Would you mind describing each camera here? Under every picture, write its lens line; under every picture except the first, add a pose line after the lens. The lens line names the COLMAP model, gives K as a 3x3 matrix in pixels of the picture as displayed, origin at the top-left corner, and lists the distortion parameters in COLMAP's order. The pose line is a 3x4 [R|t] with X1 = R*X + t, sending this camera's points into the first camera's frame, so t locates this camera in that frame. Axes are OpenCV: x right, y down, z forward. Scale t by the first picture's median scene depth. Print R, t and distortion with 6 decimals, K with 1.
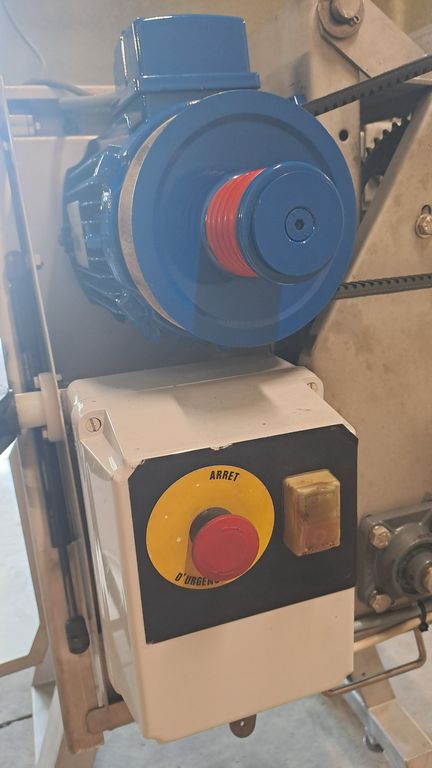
lens RADIAL K [[568.5, 0, 214.3], [0, 568.5, 400.9], [0, 0, 1]] dist [0.069796, -0.075333]
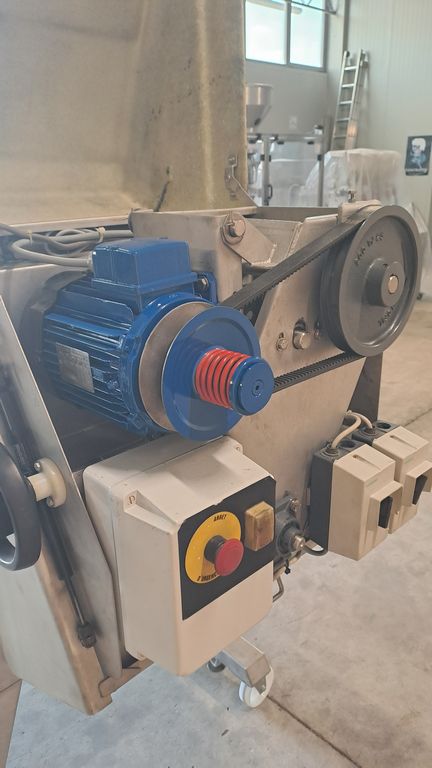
lens RADIAL K [[568.5, 0, 214.3], [0, 568.5, 400.9], [0, 0, 1]] dist [0.069796, -0.075333]
pose [[0.910072, -0.120109, 0.396665, -0.546661], [0.097721, 0.992288, 0.076260, -0.305760], [-0.402765, -0.030640, 0.914790, -0.514744]]
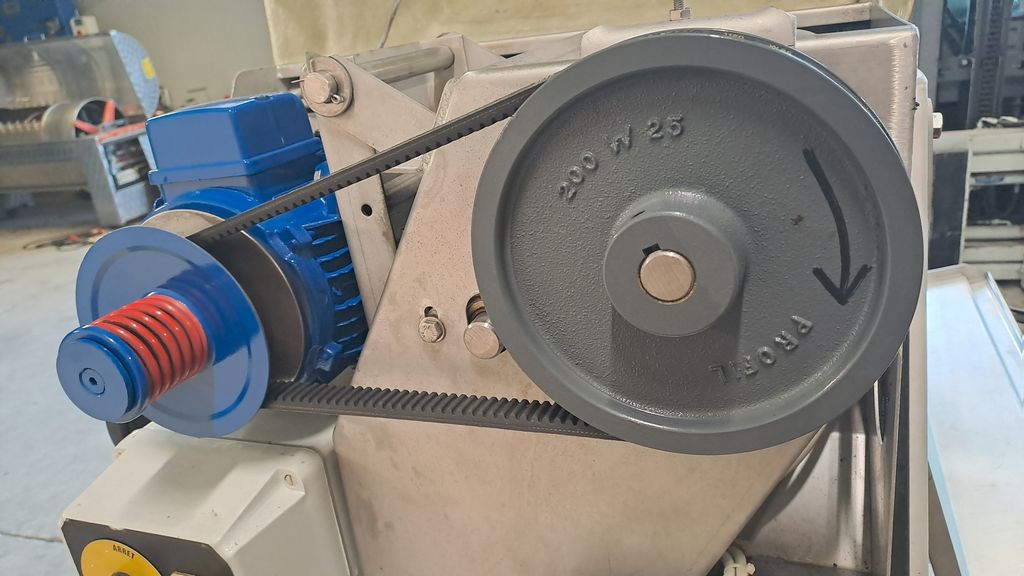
lens RADIAL K [[758.1, 0, 512.0], [0, 758.1, 288.0], [0, 0, 1]] dist [0.069796, -0.075333]
pose [[0.770310, 0.187484, -0.609485, 1.182235], [-0.119771, 0.981329, 0.150492, -0.577482], [0.626320, -0.042926, 0.778383, 0.250903]]
